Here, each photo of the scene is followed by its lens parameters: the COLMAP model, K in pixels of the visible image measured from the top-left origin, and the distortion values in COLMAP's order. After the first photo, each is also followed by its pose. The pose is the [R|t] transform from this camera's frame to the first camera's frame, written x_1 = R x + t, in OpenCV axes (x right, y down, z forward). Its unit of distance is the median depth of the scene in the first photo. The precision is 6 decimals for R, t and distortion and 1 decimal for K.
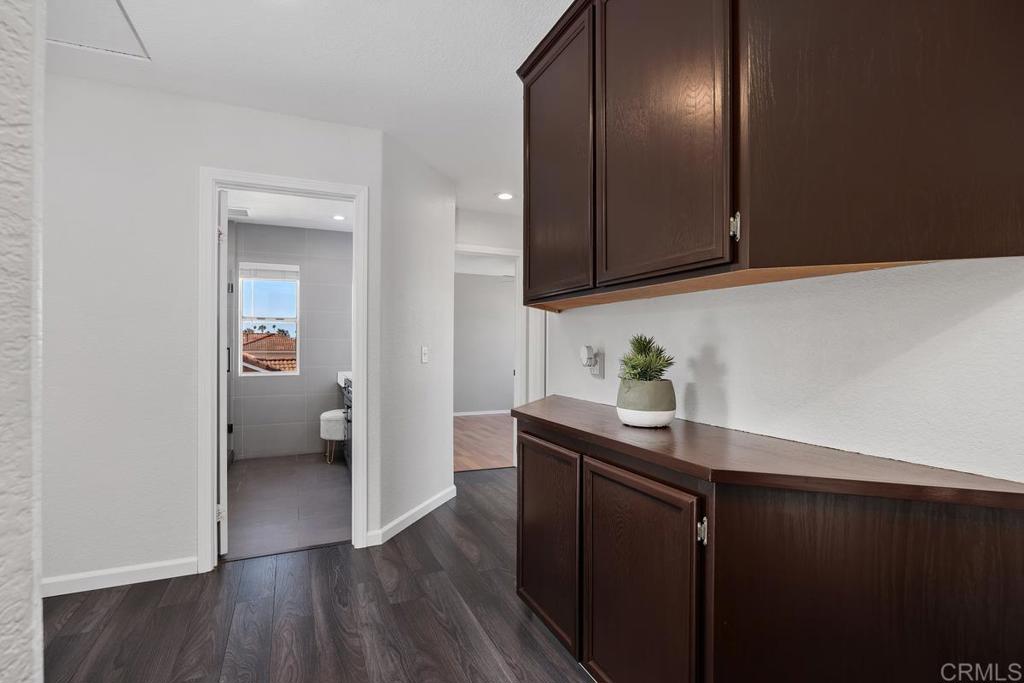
lens RADIAL K [[484.2, 0, 511.9], [0, 484.2, 344.4], [0, 0, 1]] dist [-0.004171, -0.000443]
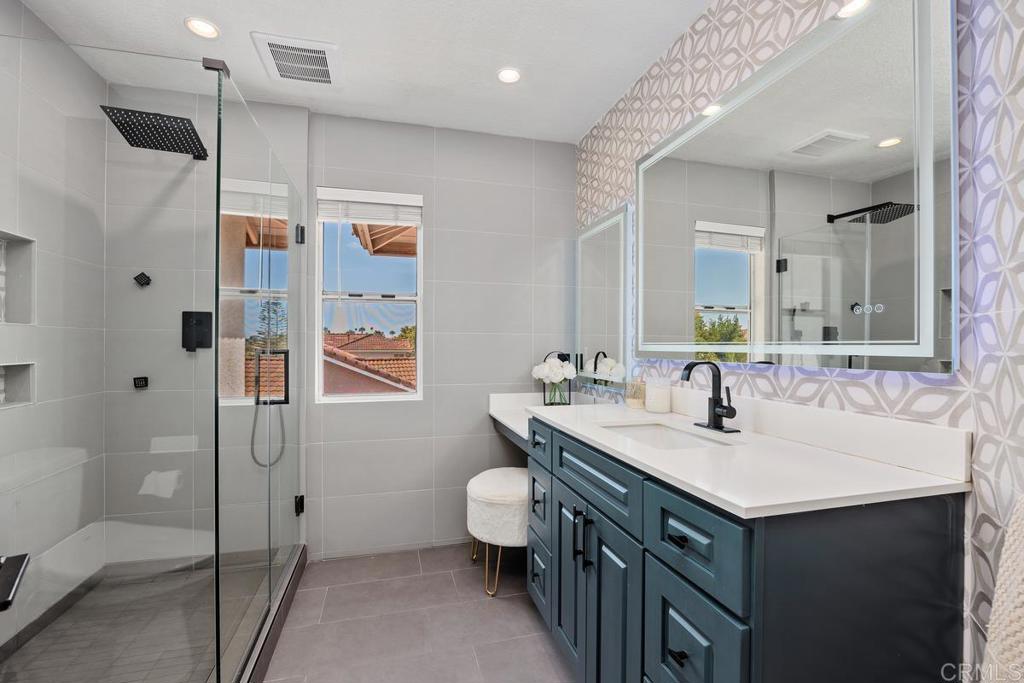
lens RADIAL K [[456.8, 0, 510.9], [0, 456.8, 343.6], [0, 0, 1]] dist [-0.011931, 0.000930]
pose [[0.987029, -0.001956, -0.160529, -0.264093], [0.001781, 0.999998, -0.001235, 0.002118], [0.160531, 0.000933, 0.987030, 0.523612]]
